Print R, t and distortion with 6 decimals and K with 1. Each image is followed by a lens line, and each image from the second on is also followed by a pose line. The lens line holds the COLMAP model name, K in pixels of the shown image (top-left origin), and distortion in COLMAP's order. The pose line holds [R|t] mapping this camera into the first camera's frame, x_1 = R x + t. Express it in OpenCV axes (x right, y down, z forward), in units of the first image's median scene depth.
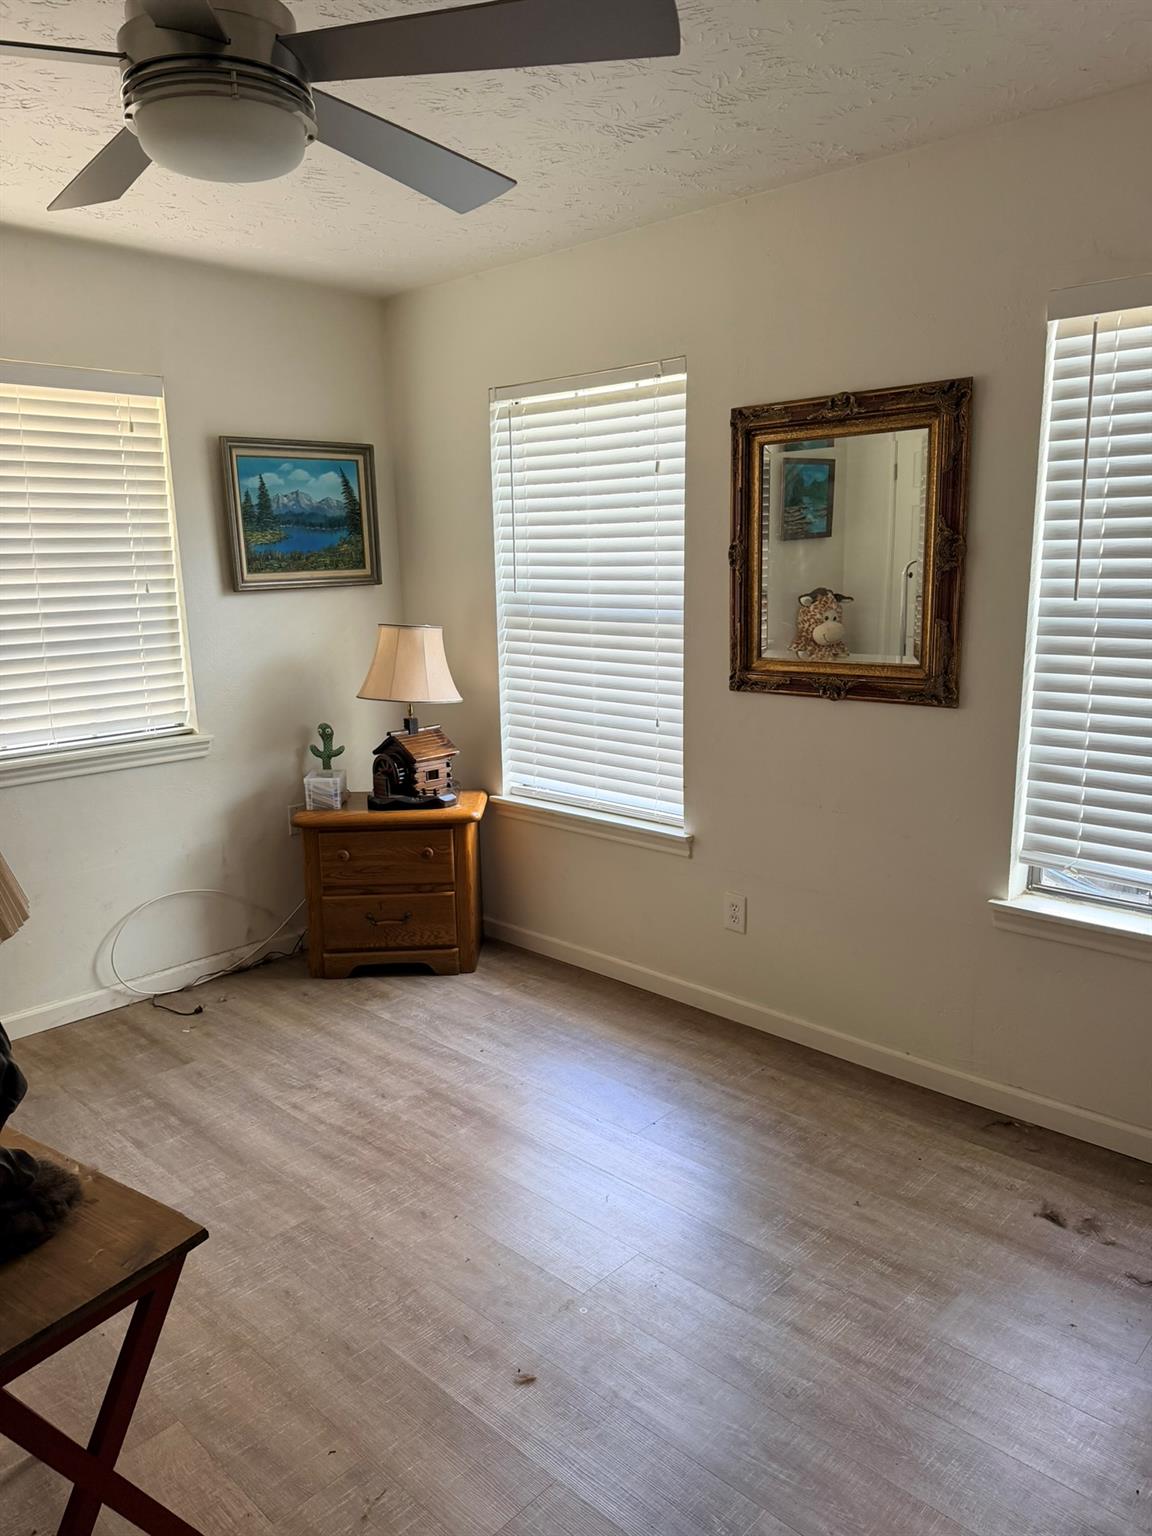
lens RADIAL K [[1051.9, 0, 588.6], [0, 1051.9, 795.9], [0, 0, 1]] dist [0.023298, -0.081705]
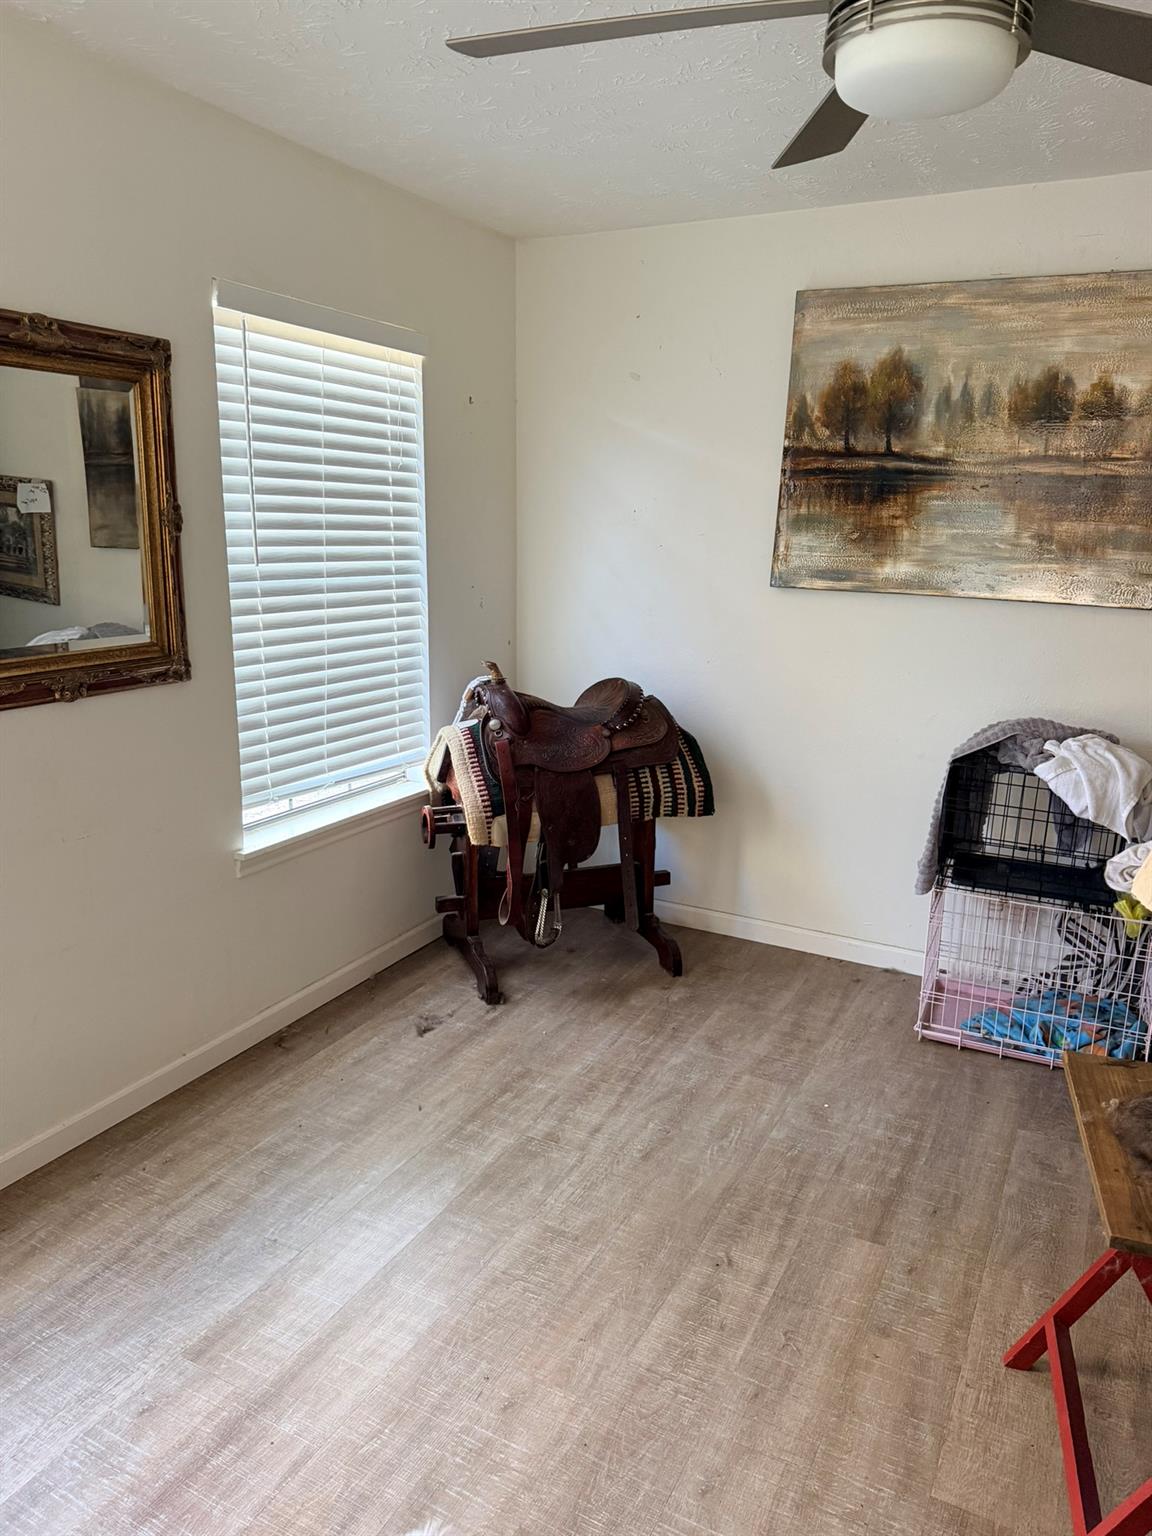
lens RADIAL K [[1081.3, 0, 576.0], [0, 1081.3, 768.0], [0, 0, 1]] dist [0.128064, -0.178022]
pose [[-0.281143, -0.200477, 0.938492, -0.817818], [0.189847, 0.946991, 0.259164, -0.227256], [-0.940700, 0.251032, -0.228180, 1.026049]]
